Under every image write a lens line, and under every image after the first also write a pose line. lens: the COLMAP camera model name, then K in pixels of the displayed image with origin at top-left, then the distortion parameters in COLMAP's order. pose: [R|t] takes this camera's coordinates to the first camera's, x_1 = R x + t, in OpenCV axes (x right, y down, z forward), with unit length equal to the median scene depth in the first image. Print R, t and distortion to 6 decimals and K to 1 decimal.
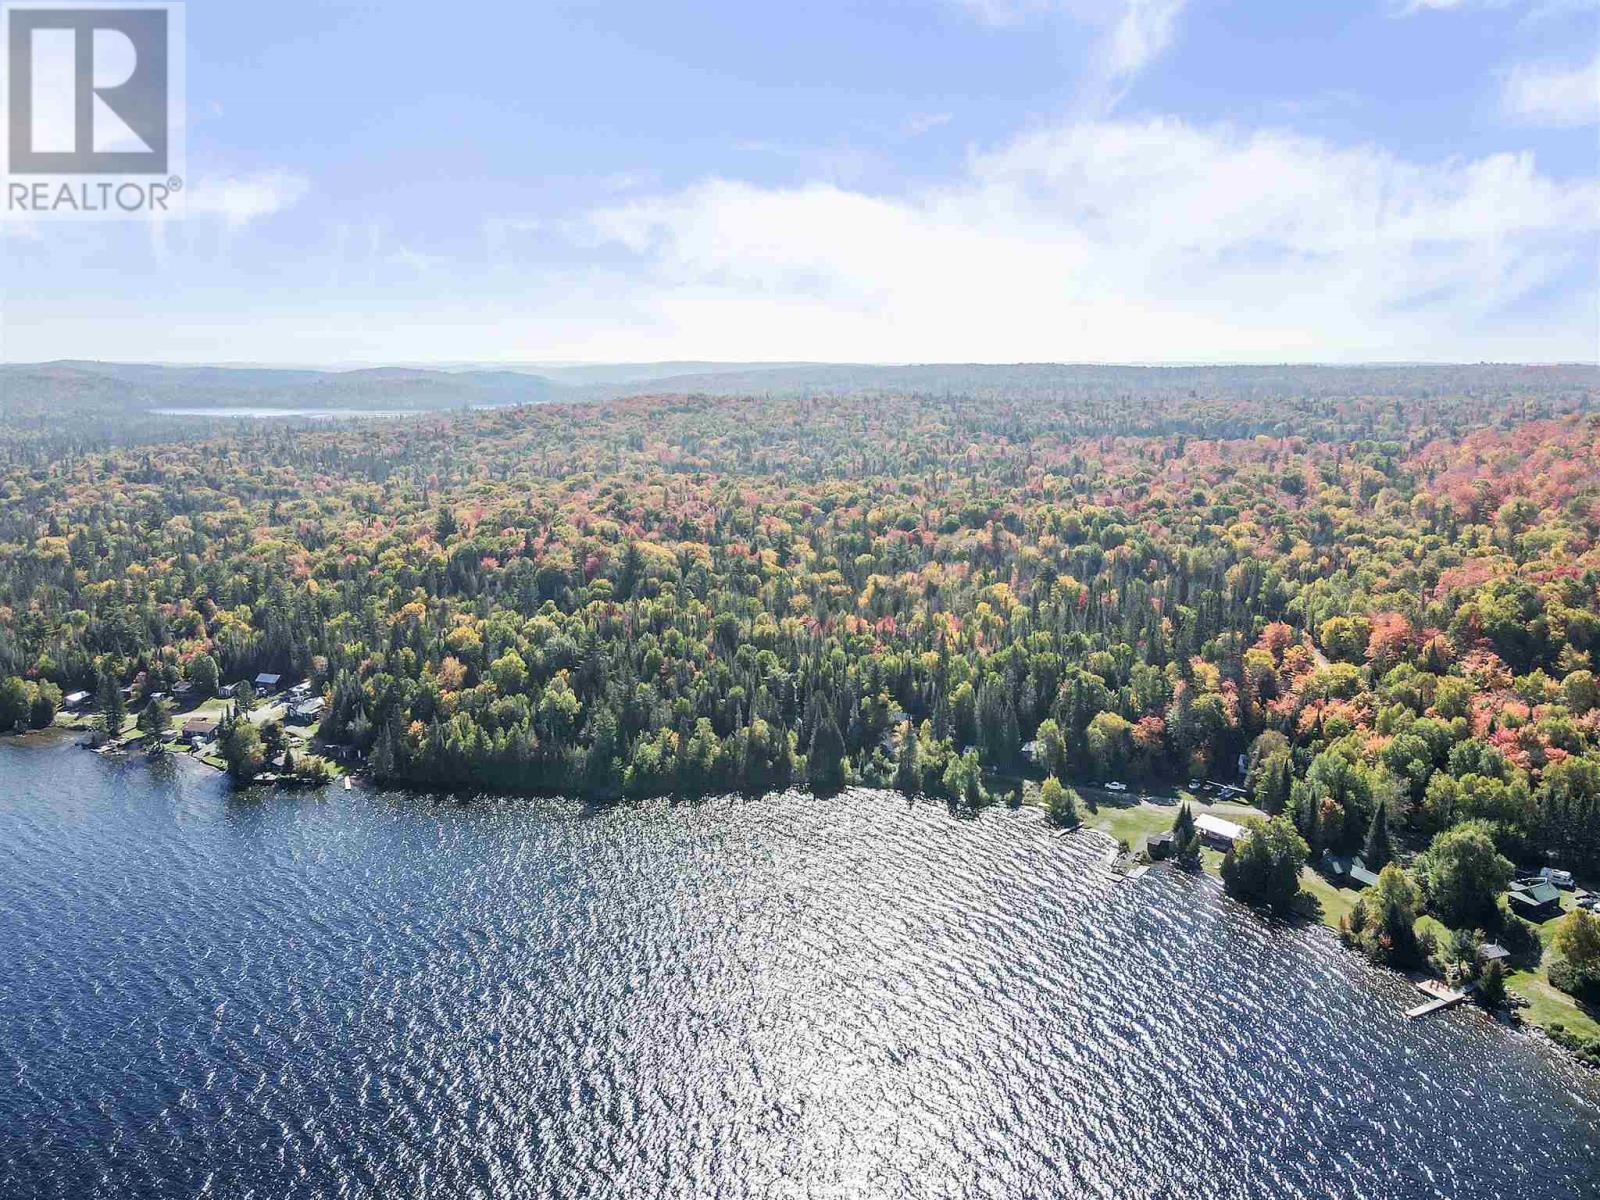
lens RADIAL K [[1239.9, 0, 800.0], [0, 1239.9, 600.0], [0, 0, 1]] dist [-0.006755, 0.001256]
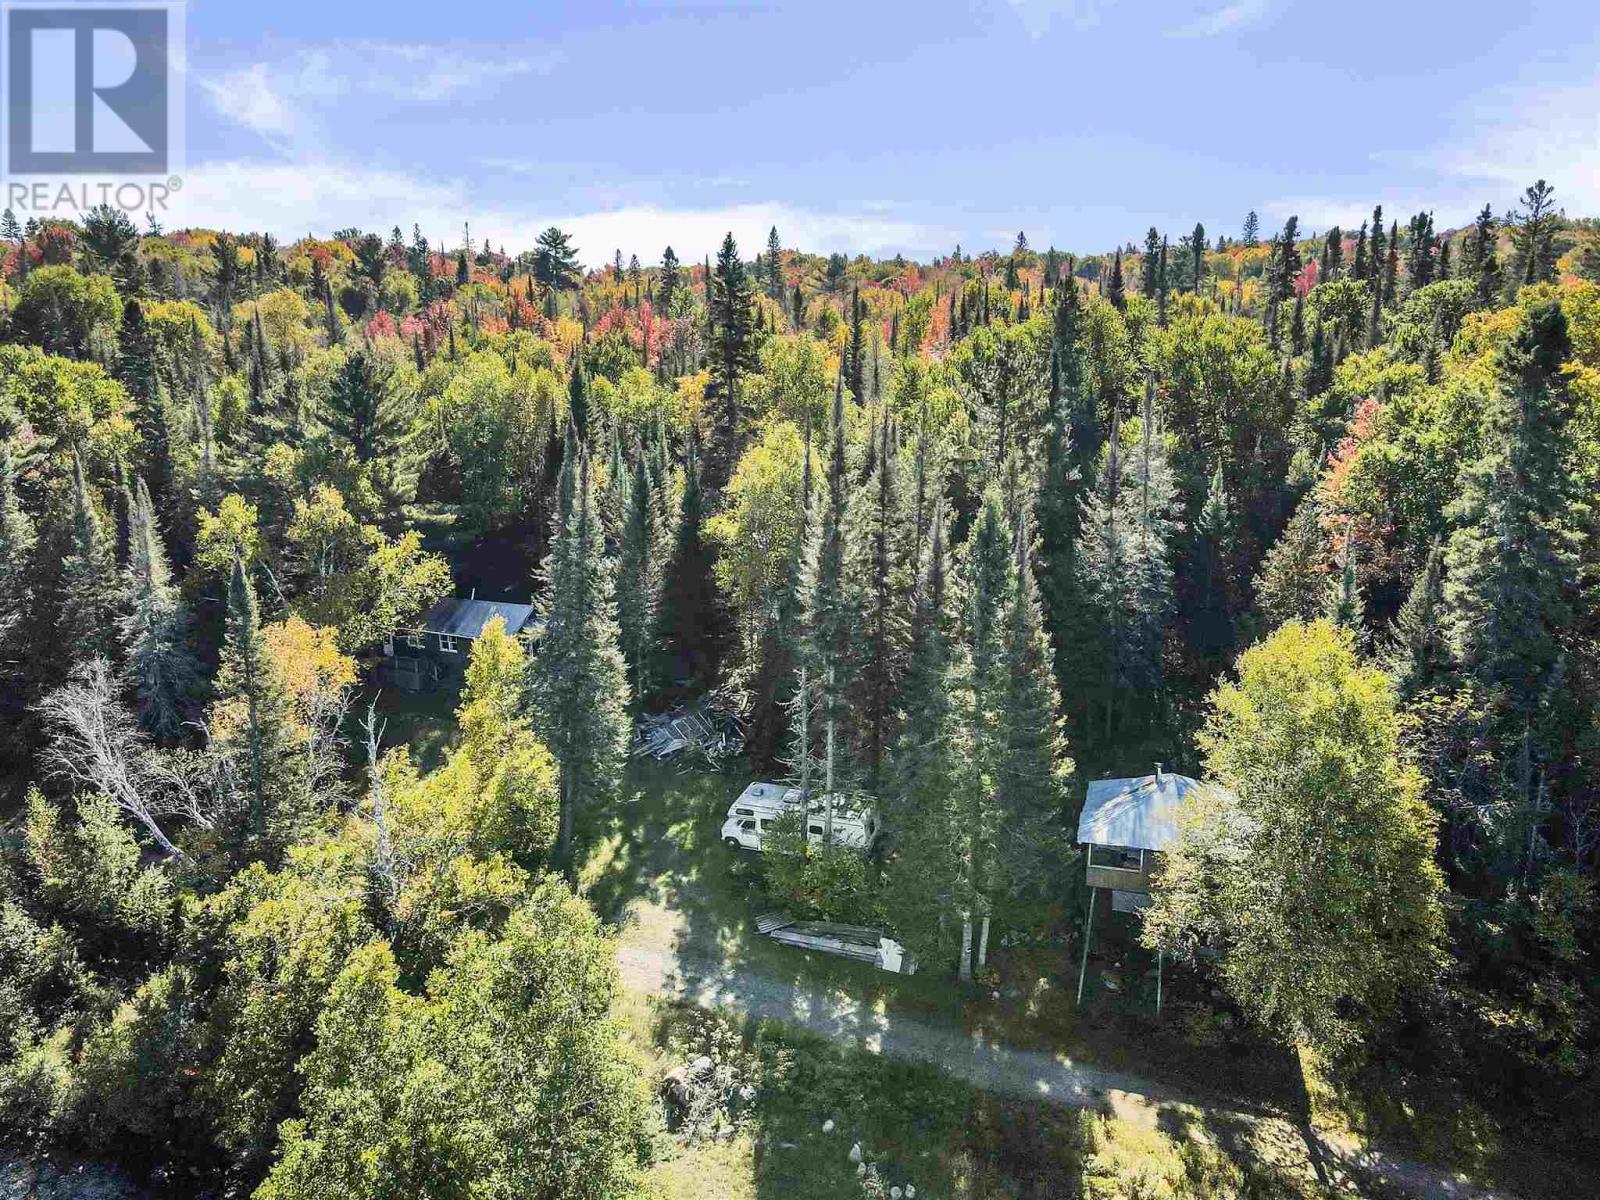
lens RADIAL K [[1177.4, 0, 800.0], [0, 1177.4, 600.0], [0, 0, 1]] dist [-0.010883, 0.050985]
pose [[0.996812, 0.017527, -0.077841, 0.149690], [-0.015323, 0.999467, 0.028821, 0.085698], [0.078305, -0.027536, 0.996549, 0.824845]]
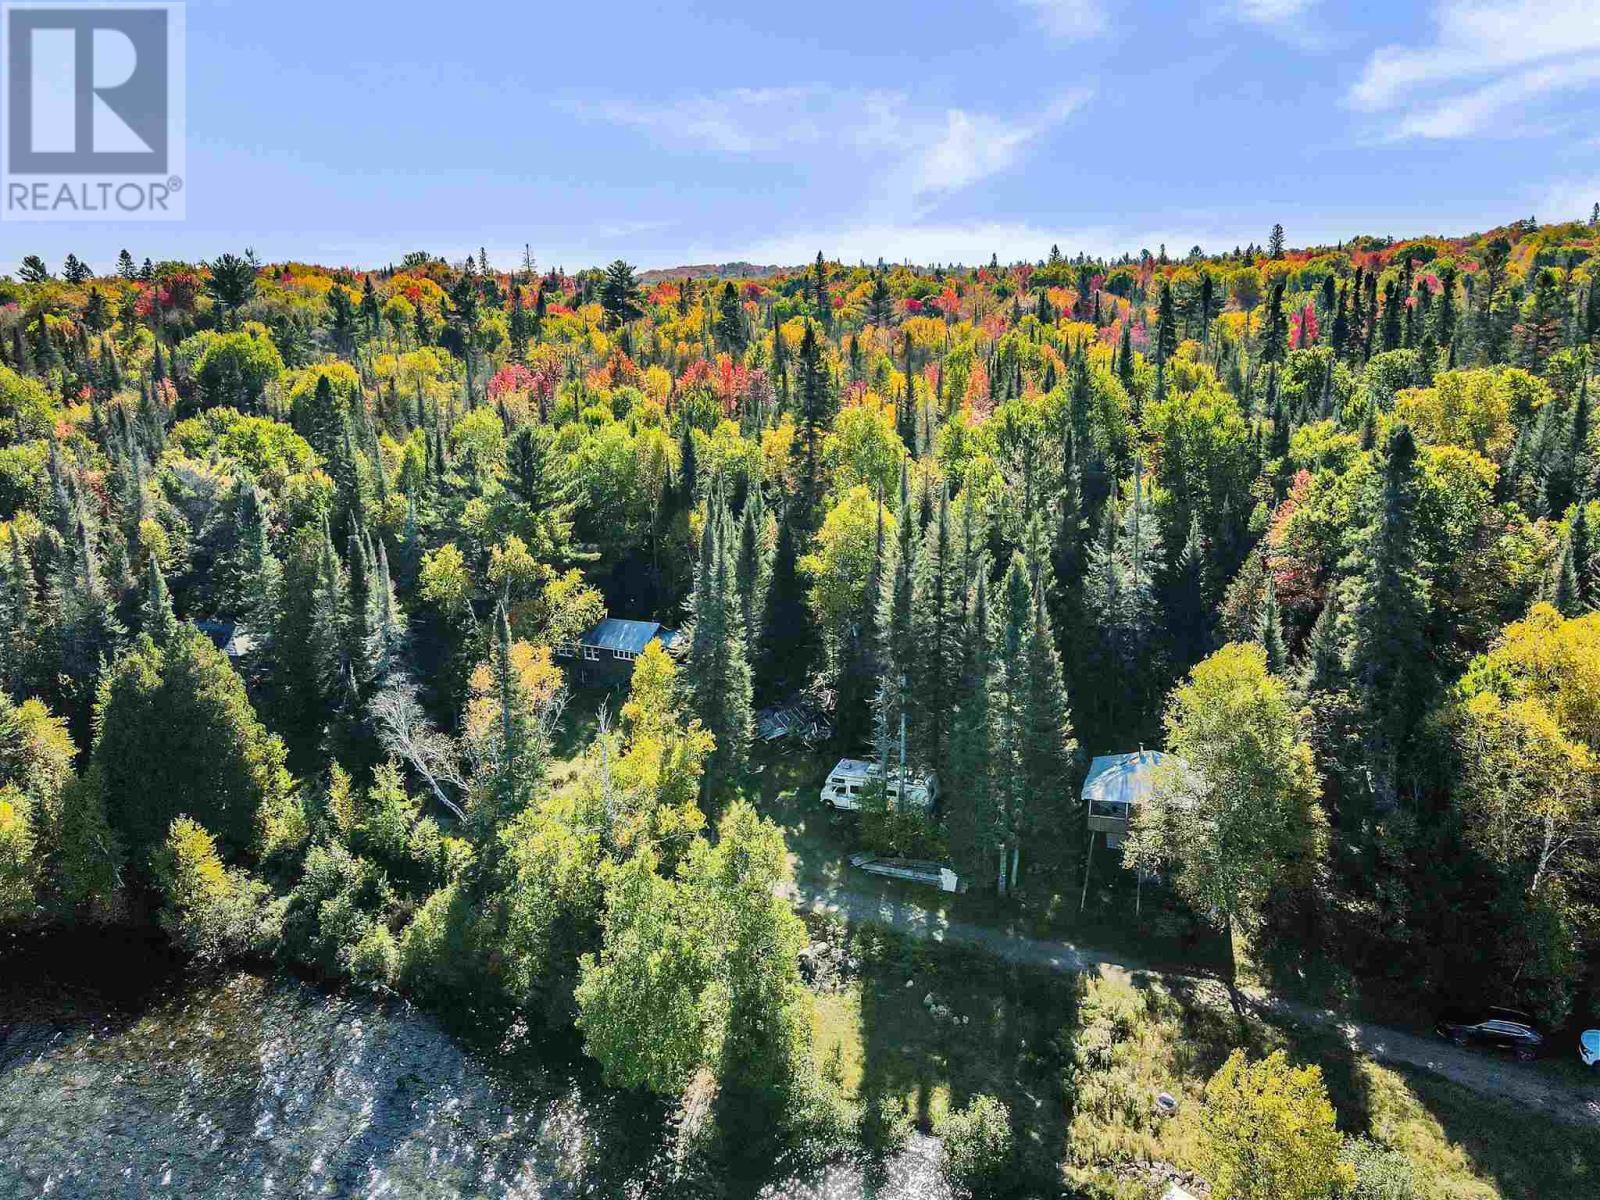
lens RADIAL K [[1193.5, 0, 800.0], [0, 1193.5, 600.0], [0, 0, 1]] dist [-0.009532, 0.050585]
pose [[0.994157, 0.012028, -0.107267, 0.146638], [-0.008215, 0.999321, 0.035916, 0.078524], [0.107627, -0.034825, 0.993581, 0.767941]]
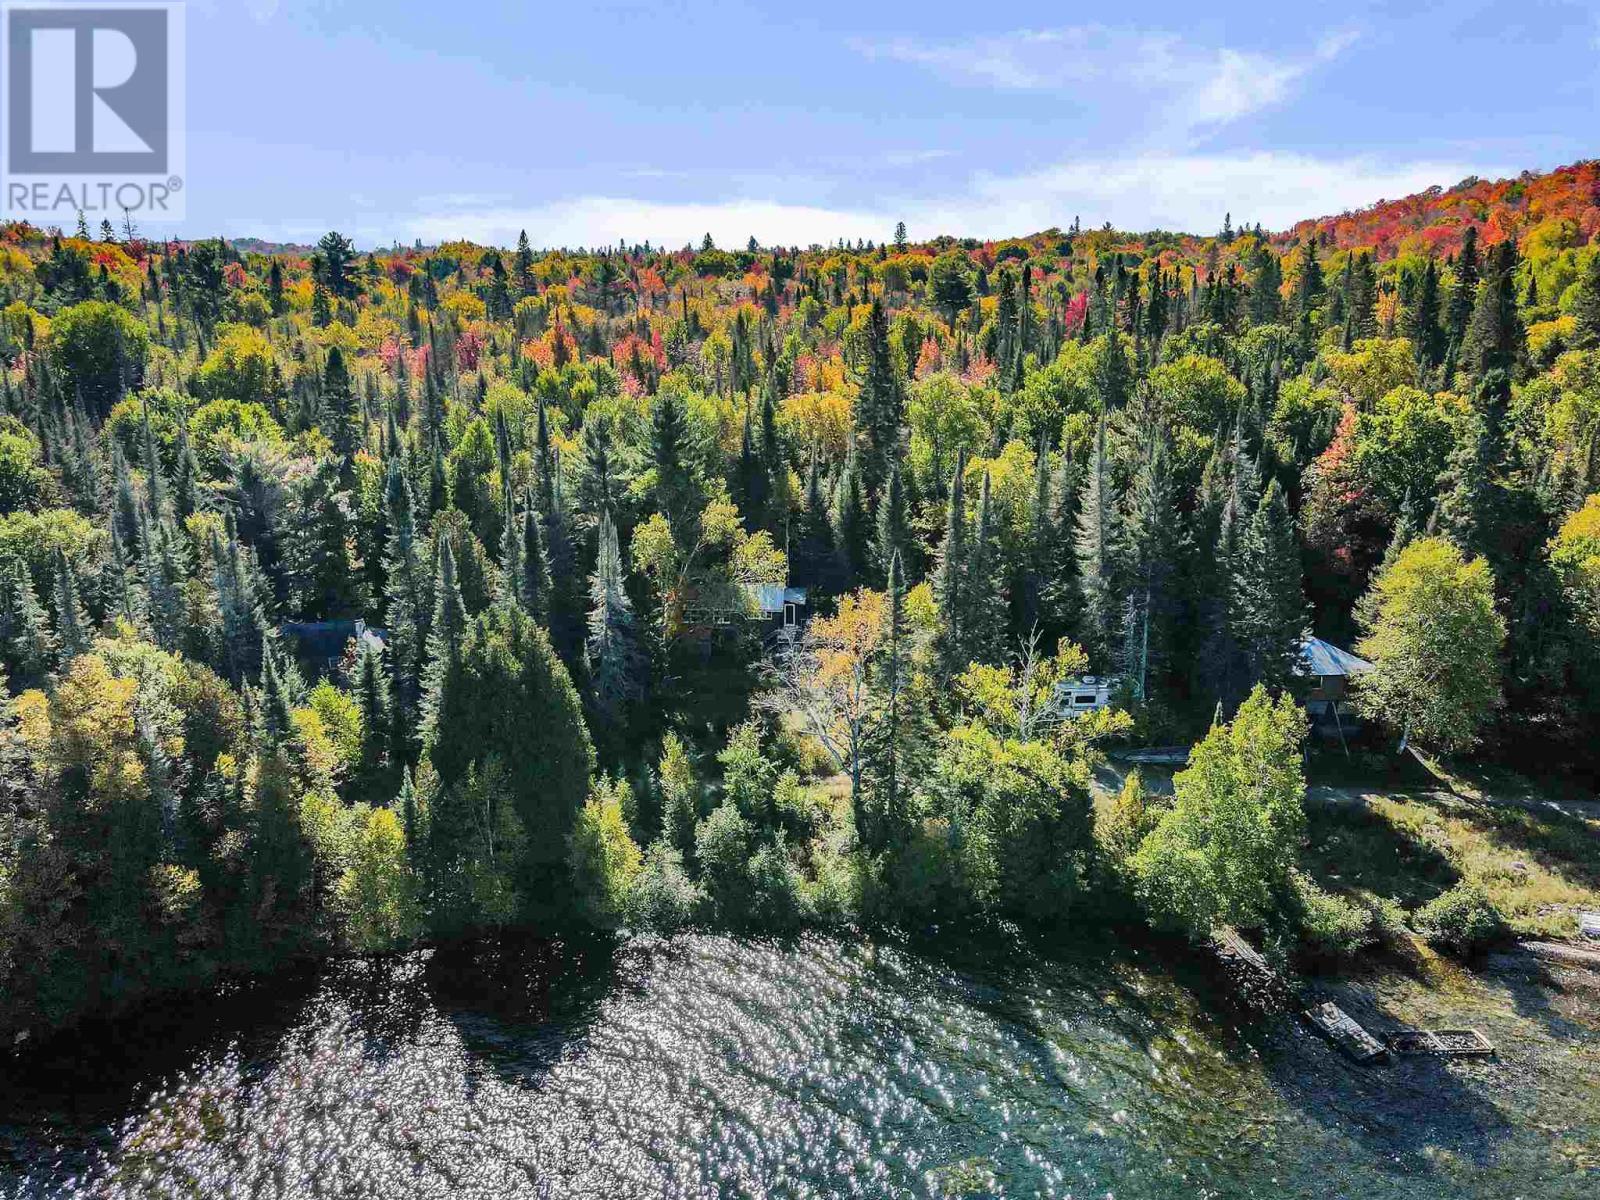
lens RADIAL K [[1193.5, 0, 800.0], [0, 1193.5, 600.0], [0, 0, 1]] dist [-0.009532, 0.050585]
pose [[0.953354, -0.073747, 0.292706, 0.011934], [0.059791, 0.996619, 0.056356, 0.081946], [-0.295872, -0.036226, 0.954540, 0.762569]]
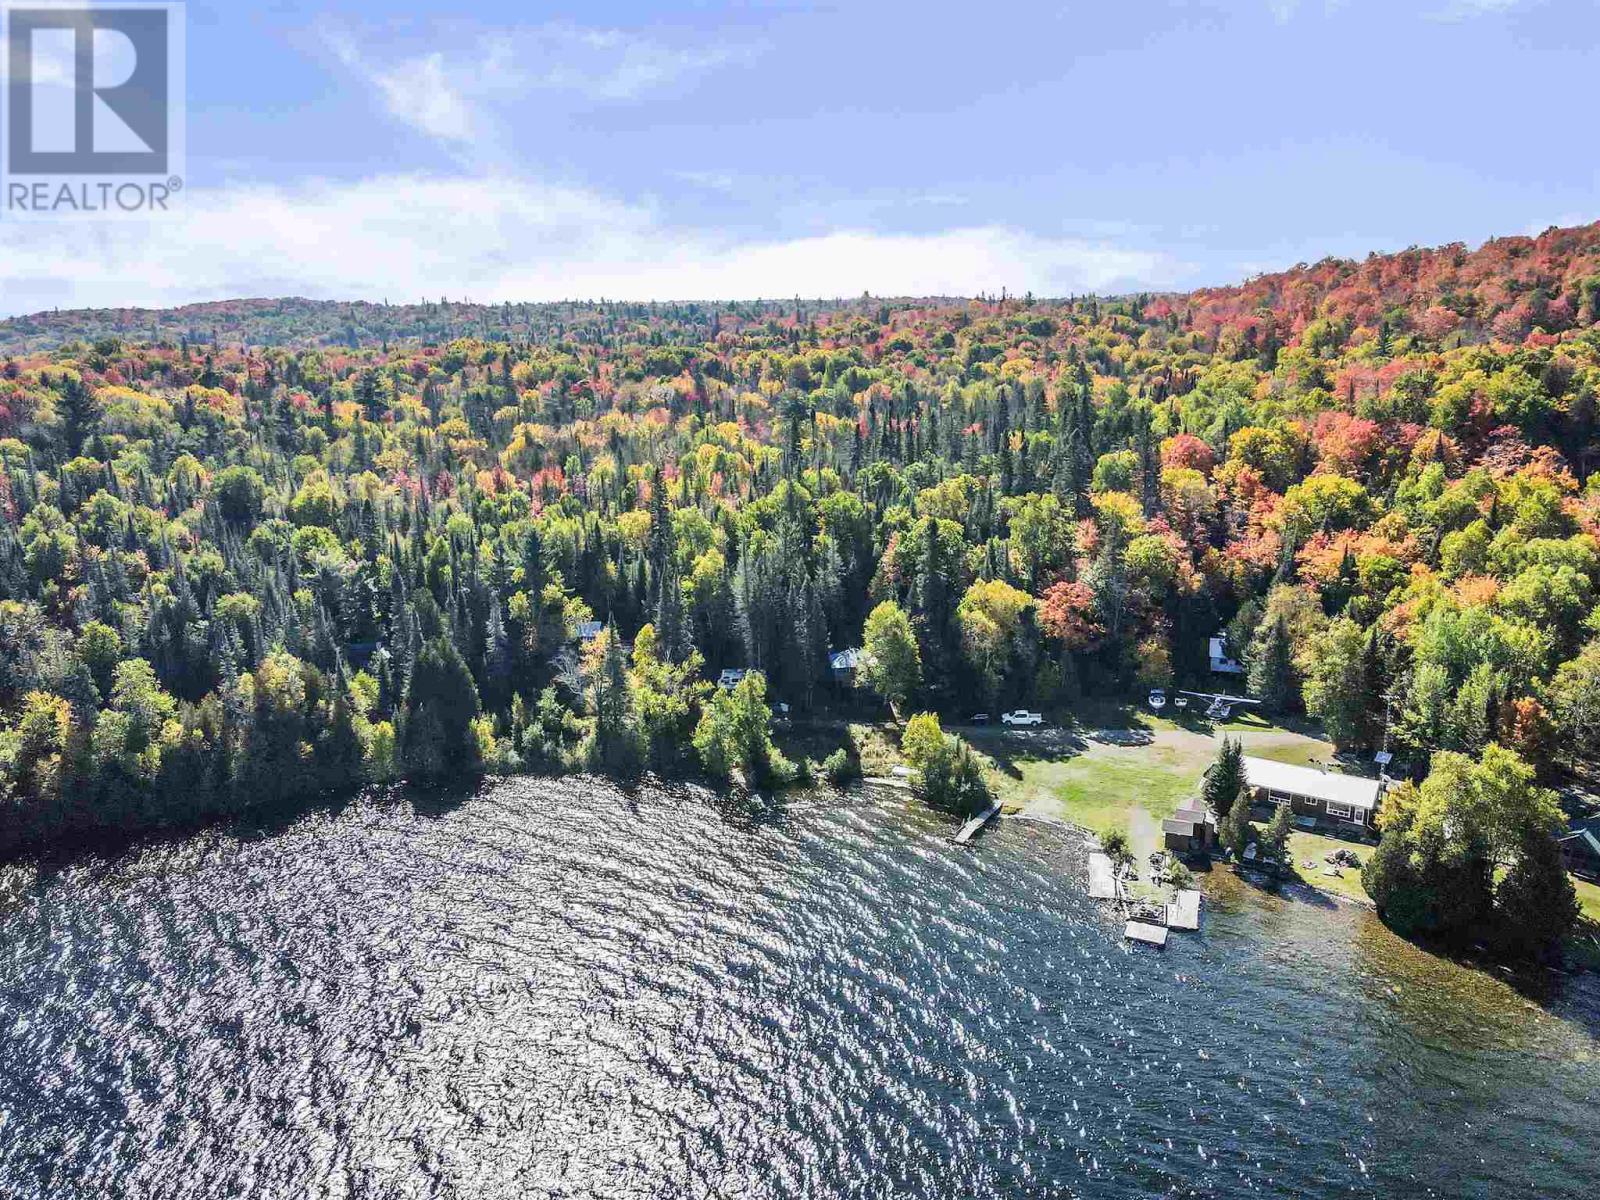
lens RADIAL K [[1177.4, 0, 800.0], [0, 1177.4, 600.0], [0, 0, 1]] dist [-0.010883, 0.050985]
pose [[0.959160, -0.076195, 0.272407, 0.032757], [0.066695, 0.996804, 0.043979, 0.067305], [-0.274887, -0.024014, 0.961177, 0.510380]]
